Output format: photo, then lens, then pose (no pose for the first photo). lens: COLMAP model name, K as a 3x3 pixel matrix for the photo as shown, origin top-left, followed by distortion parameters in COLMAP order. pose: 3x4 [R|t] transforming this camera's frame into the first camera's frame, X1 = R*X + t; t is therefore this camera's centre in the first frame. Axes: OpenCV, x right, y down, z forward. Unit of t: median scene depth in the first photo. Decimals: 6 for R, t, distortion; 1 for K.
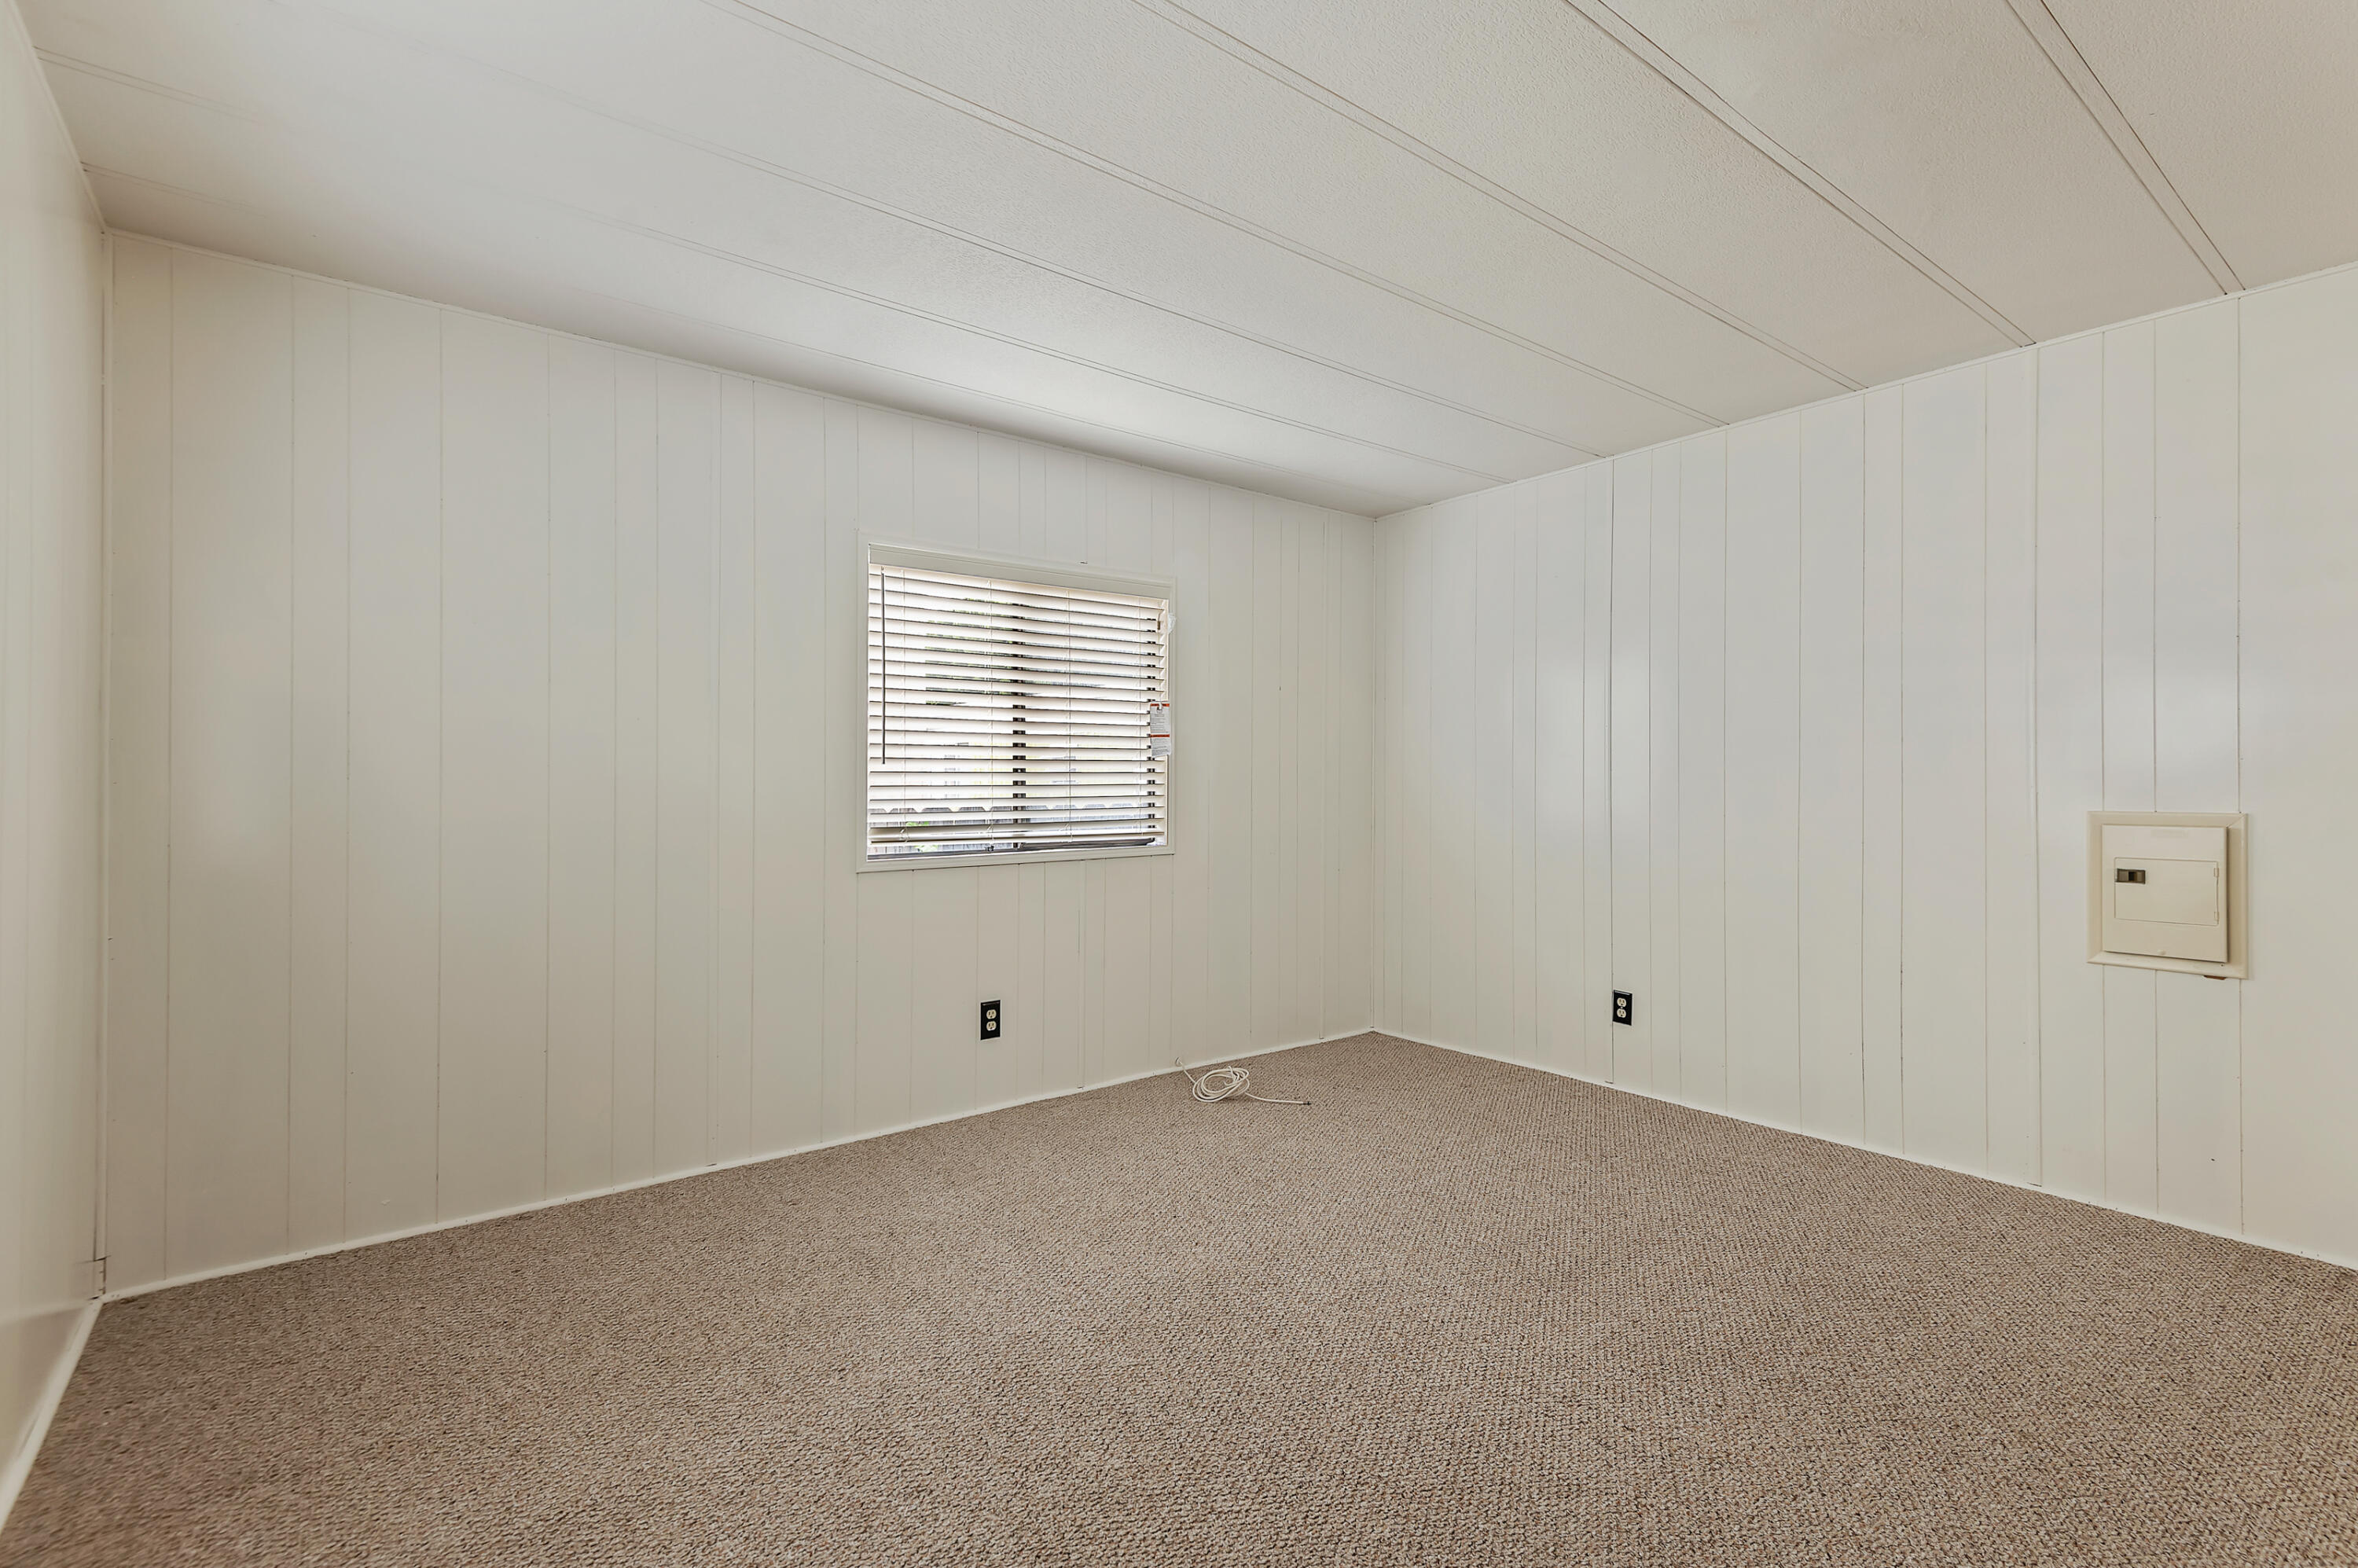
lens RADIAL K [[1081.6, 0, 1194.3], [0, 1081.6, 773.3], [0, 0, 1]] dist [0.041159, -0.017192]
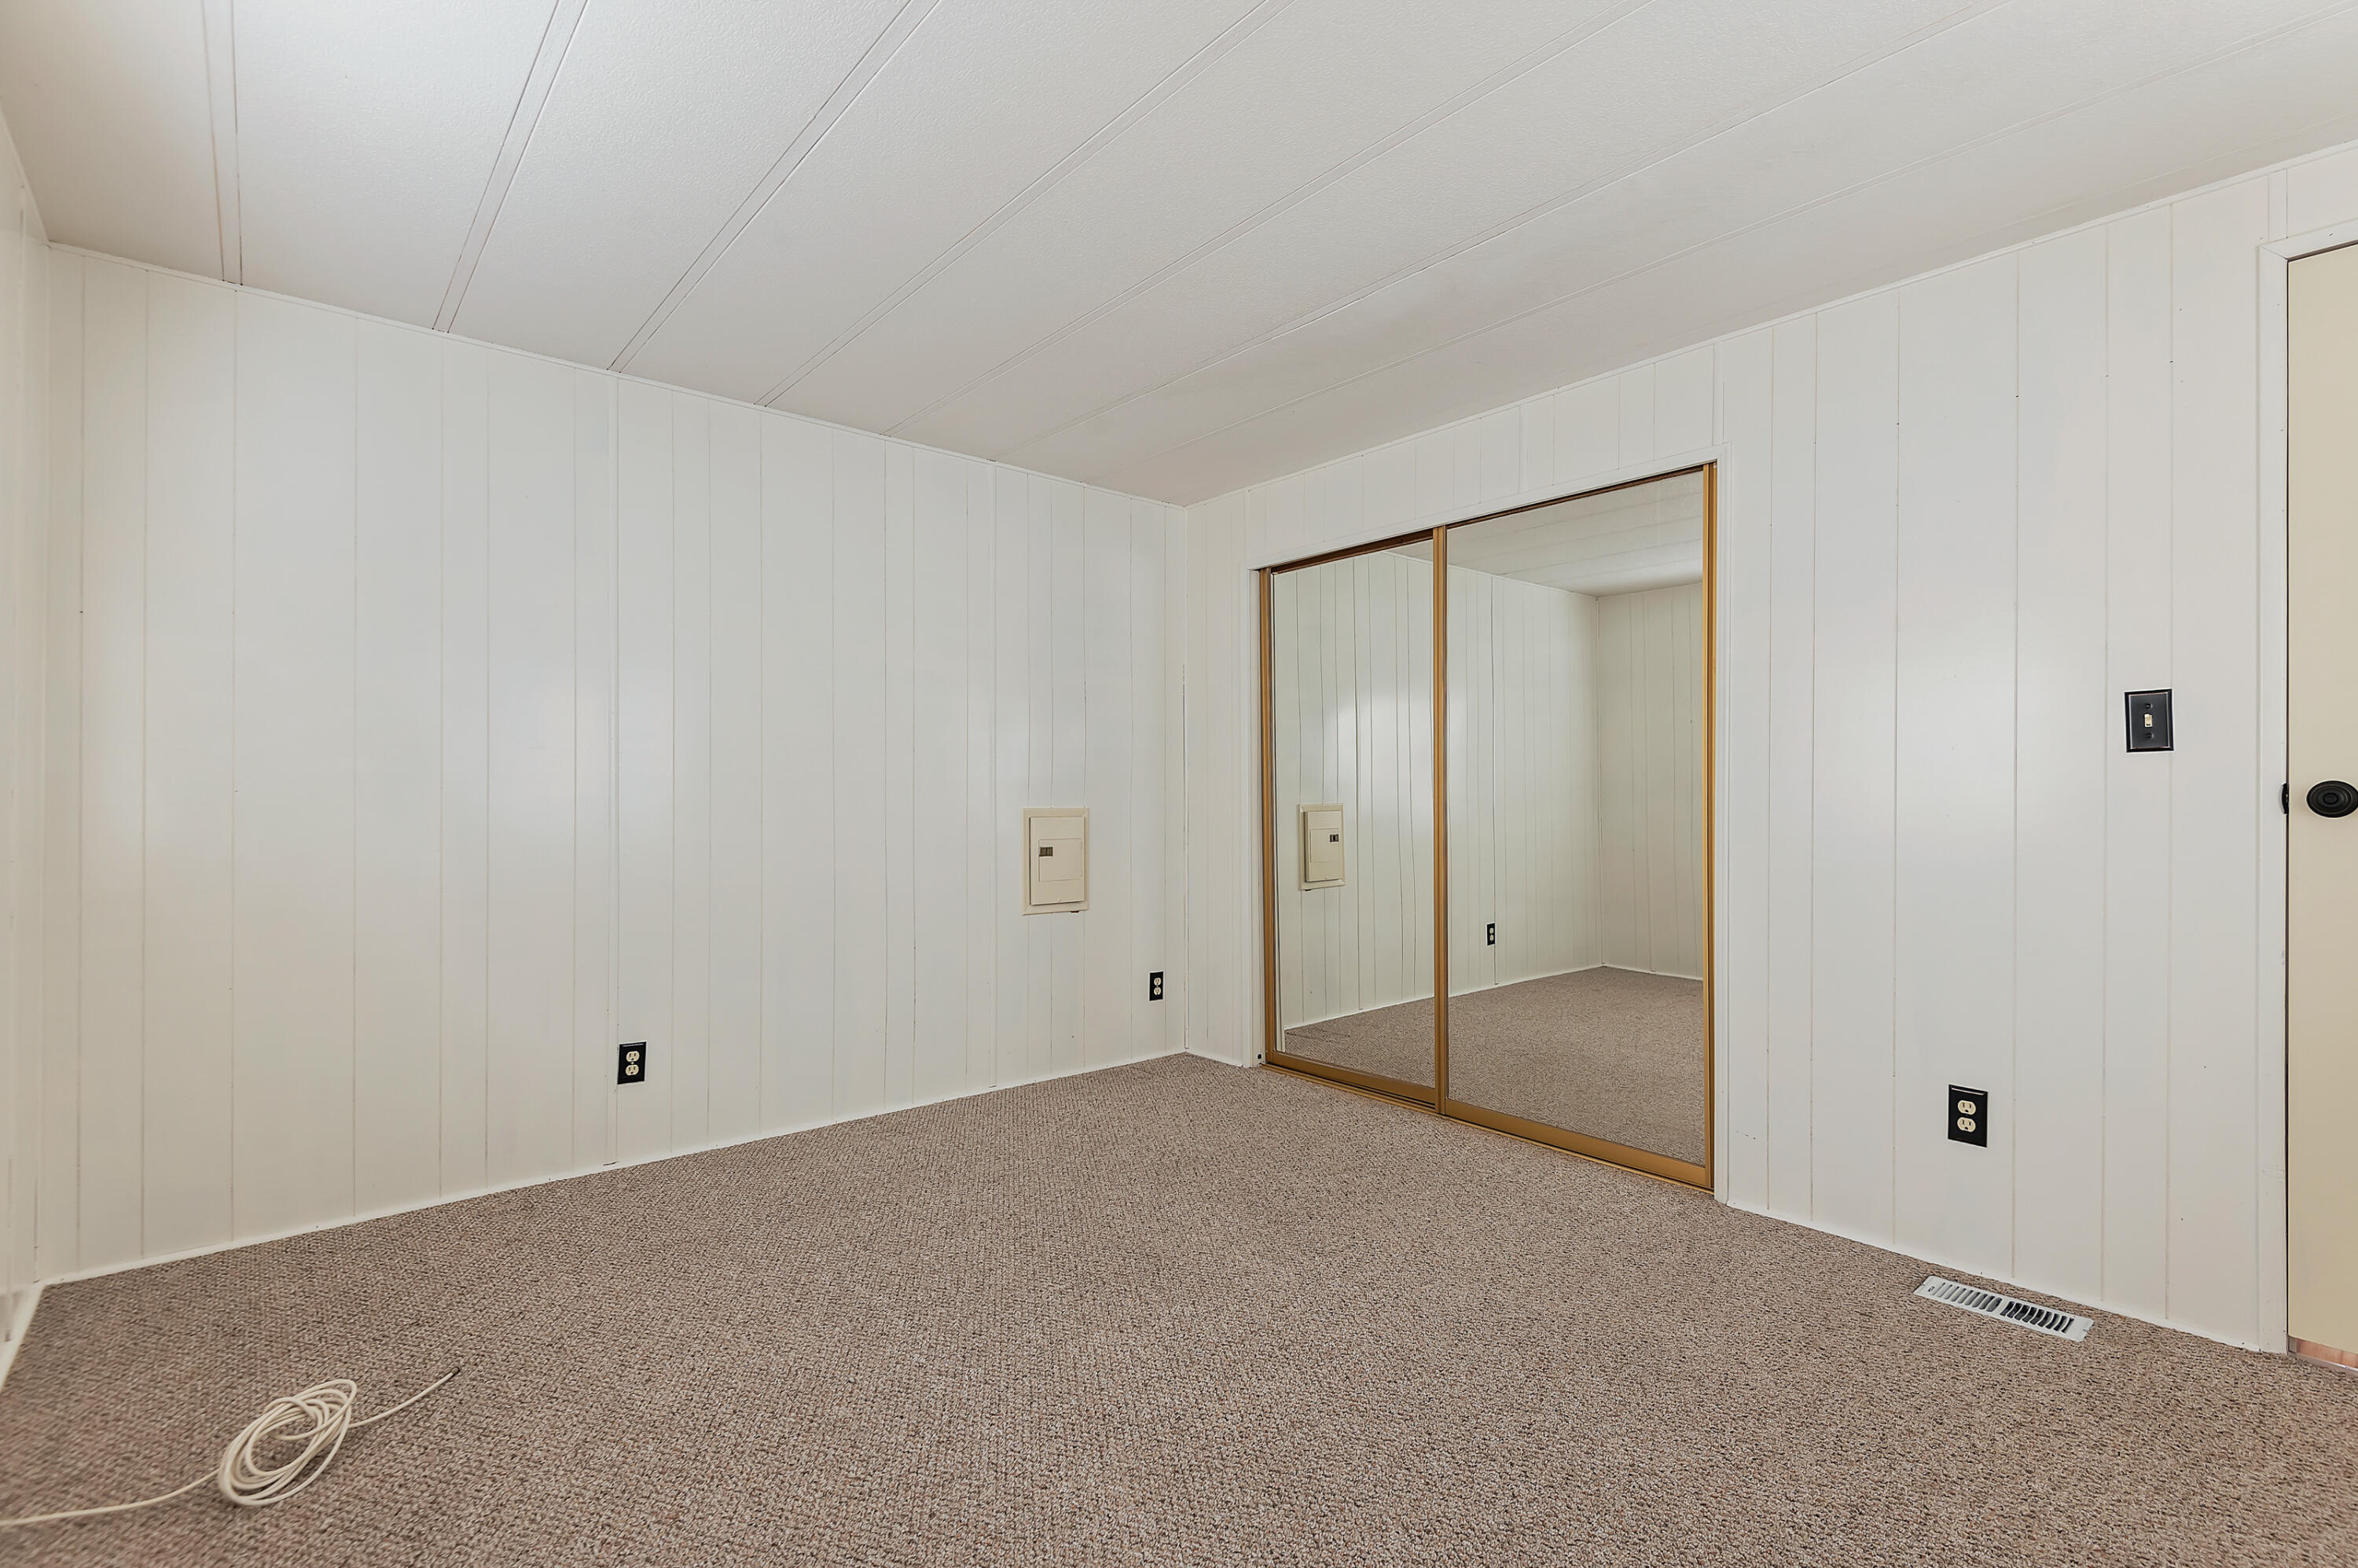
lens RADIAL K [[1081.6, 0, 1194.3], [0, 1081.6, 773.3], [0, 0, 1]] dist [0.041159, -0.017192]
pose [[-0.042900, 0.018401, 0.998910, -0.591187], [-0.016067, 0.999688, -0.019105, 0.012055], [-0.998950, -0.016869, -0.042591, 0.831831]]
